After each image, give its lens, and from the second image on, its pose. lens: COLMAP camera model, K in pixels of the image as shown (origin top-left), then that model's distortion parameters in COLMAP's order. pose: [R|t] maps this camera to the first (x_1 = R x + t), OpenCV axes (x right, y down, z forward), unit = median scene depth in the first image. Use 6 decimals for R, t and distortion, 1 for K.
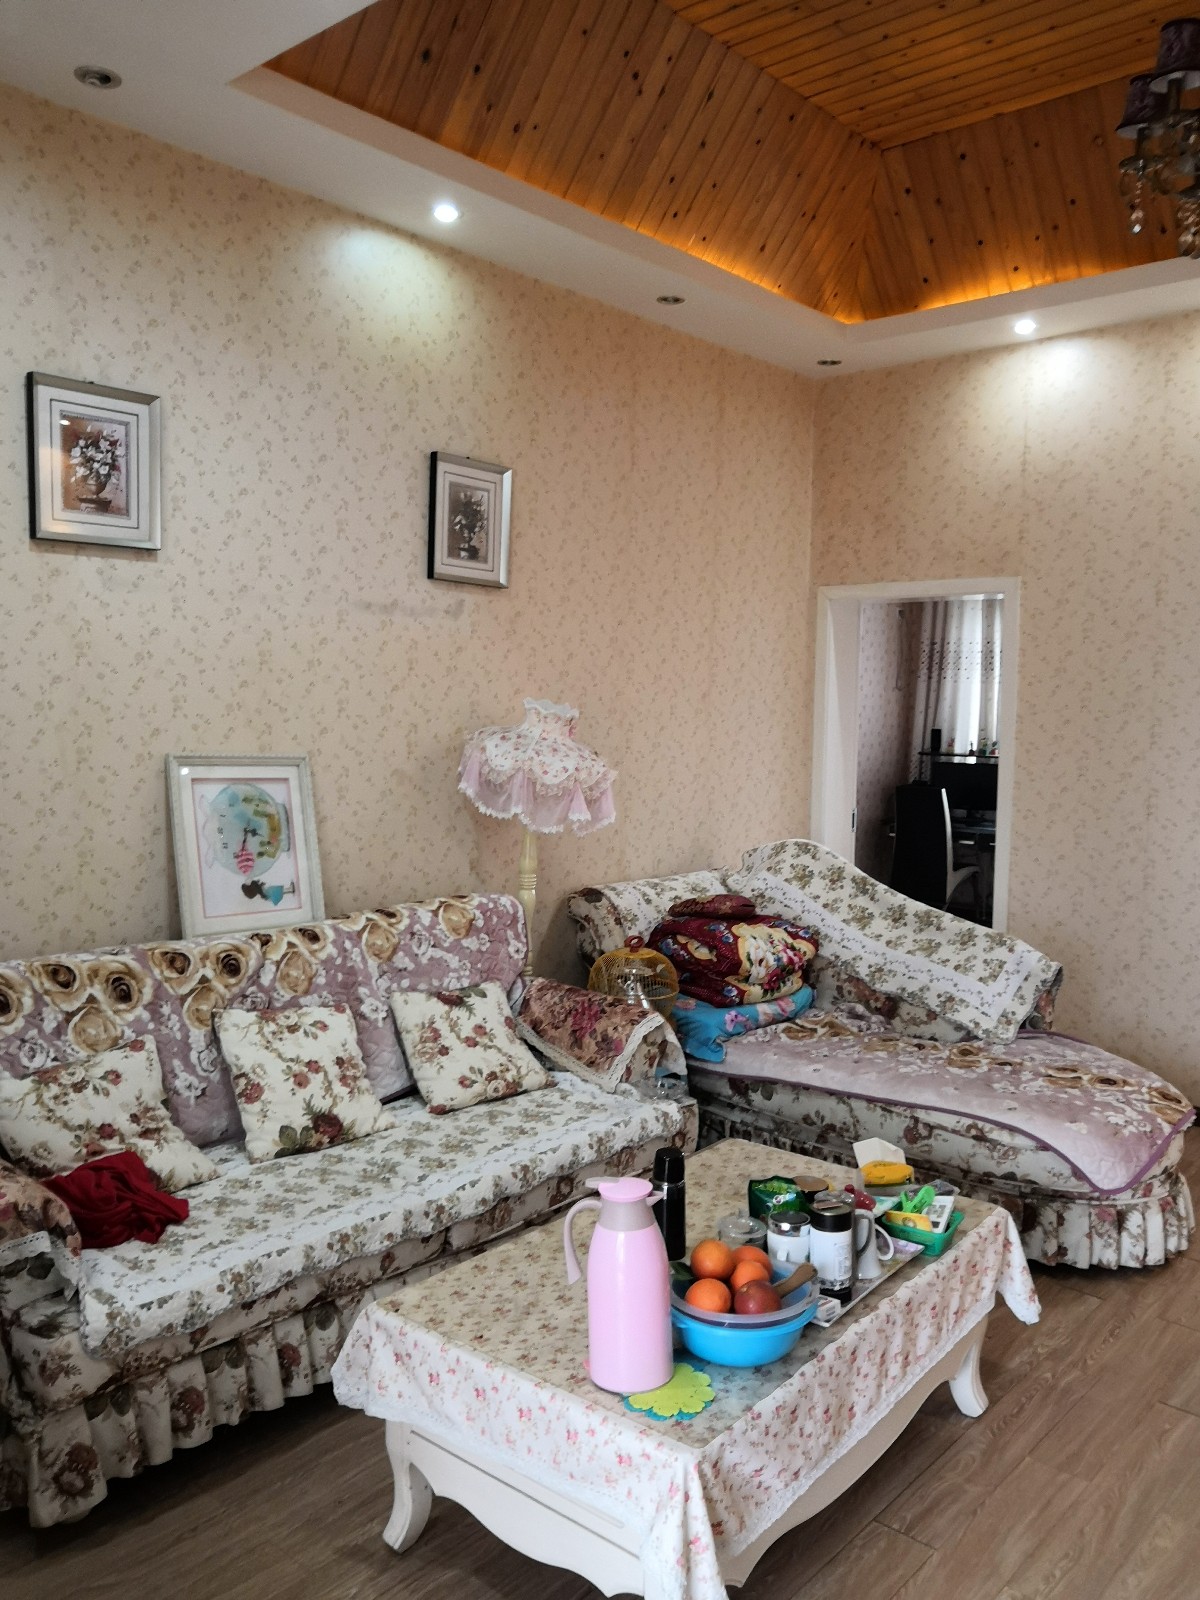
lens RADIAL K [[1269.2, 0, 589.8], [0, 1269.2, 795.0], [0, 0, 1]] dist [-0.032130, 0.014693]
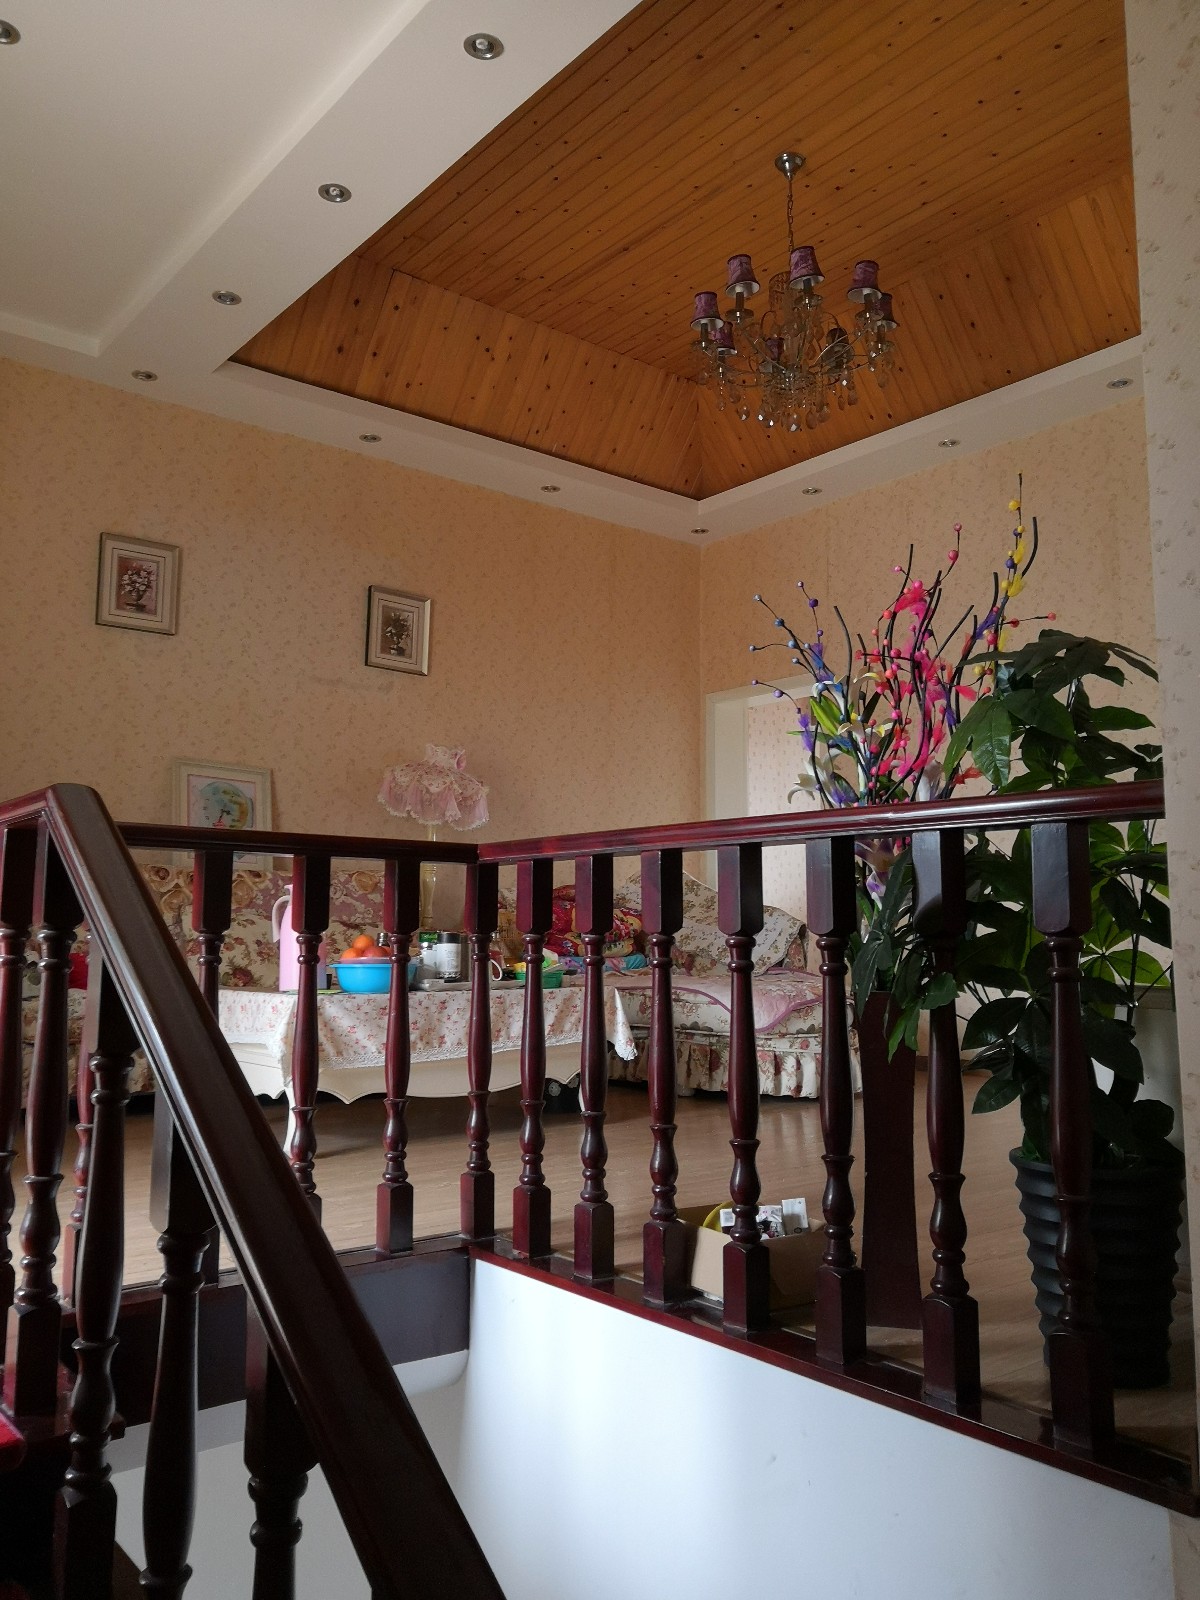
lens RADIAL K [[1269.2, 0, 602.9], [0, 1269.2, 791.8], [0, 0, 1]] dist [-0.032130, 0.014693]
pose [[0.986973, -0.026426, -0.158704, 0.419323], [-0.004800, 0.981143, -0.193223, 0.289161], [0.160817, 0.191467, 0.968234, -0.425552]]
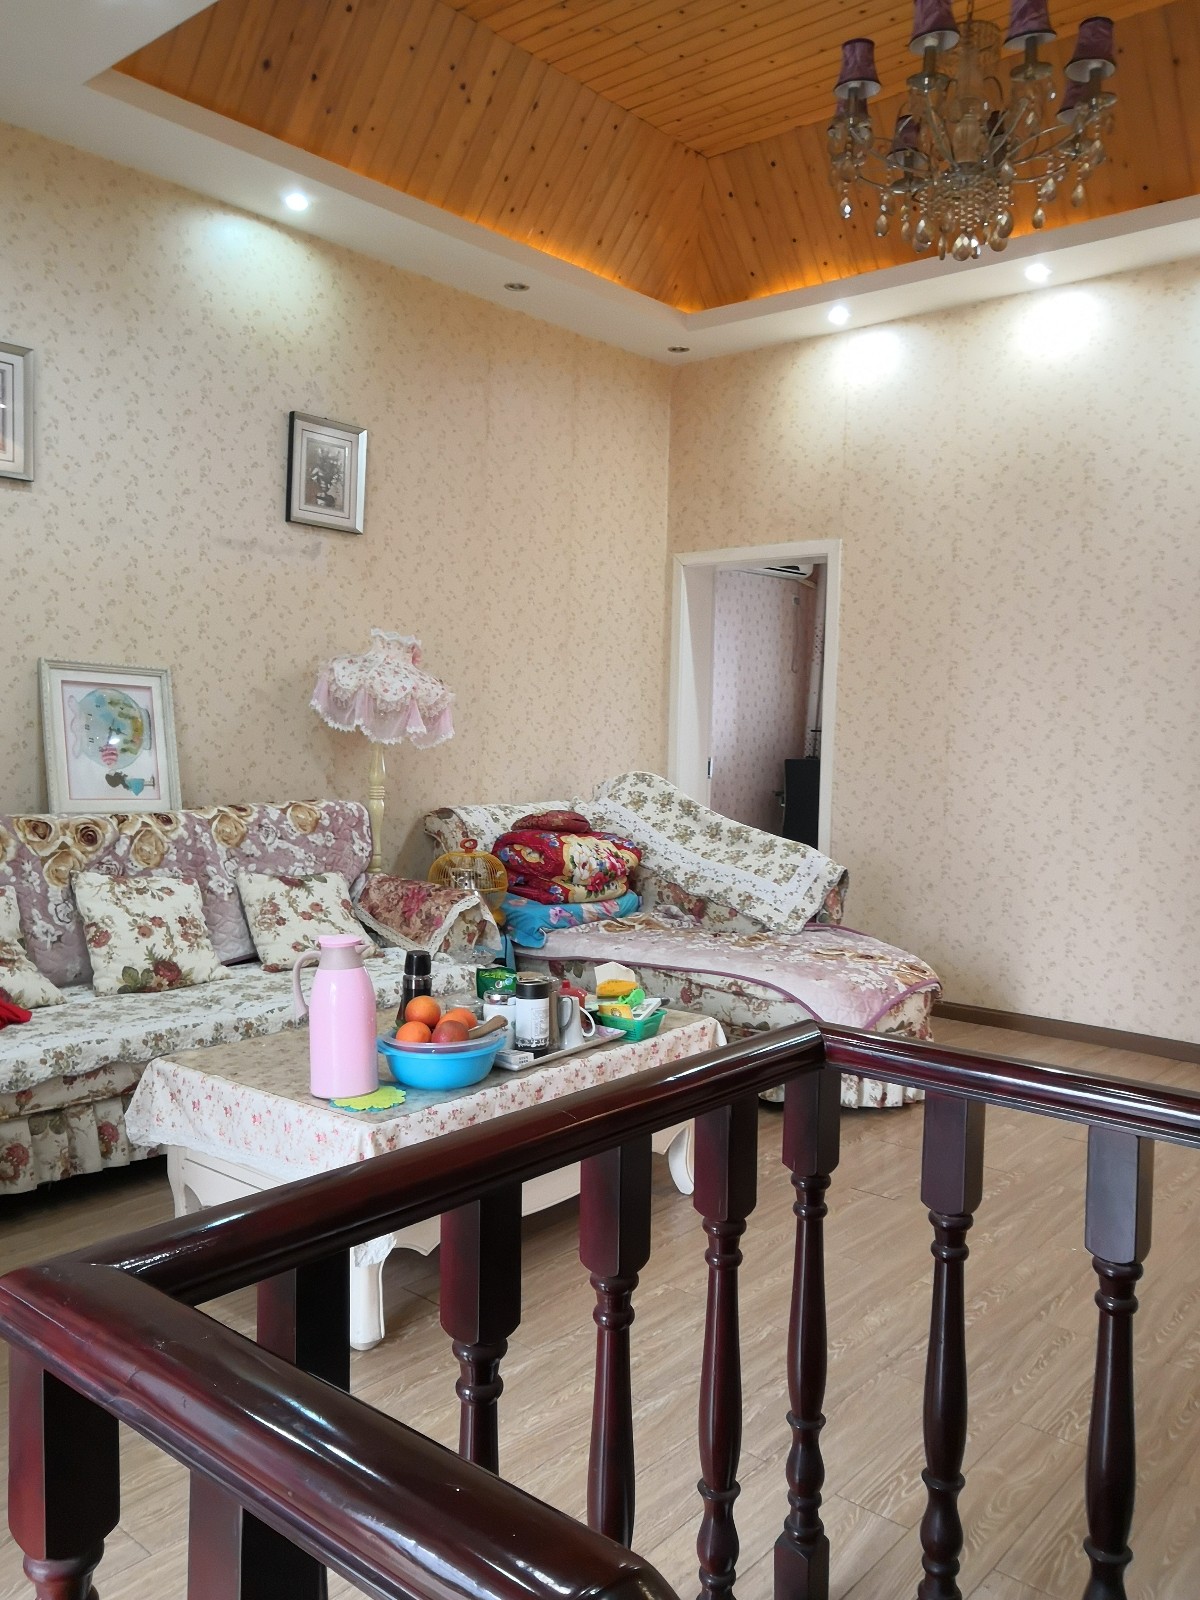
lens RADIAL K [[1269.2, 0, 601.0], [0, 1269.2, 798.7], [0, 0, 1]] dist [-0.032130, 0.014693]
pose [[0.999764, 0.005445, 0.021017, 0.142197], [-0.005094, 0.999847, -0.016724, 0.102464], [-0.021105, 0.016613, 0.999639, -0.149366]]
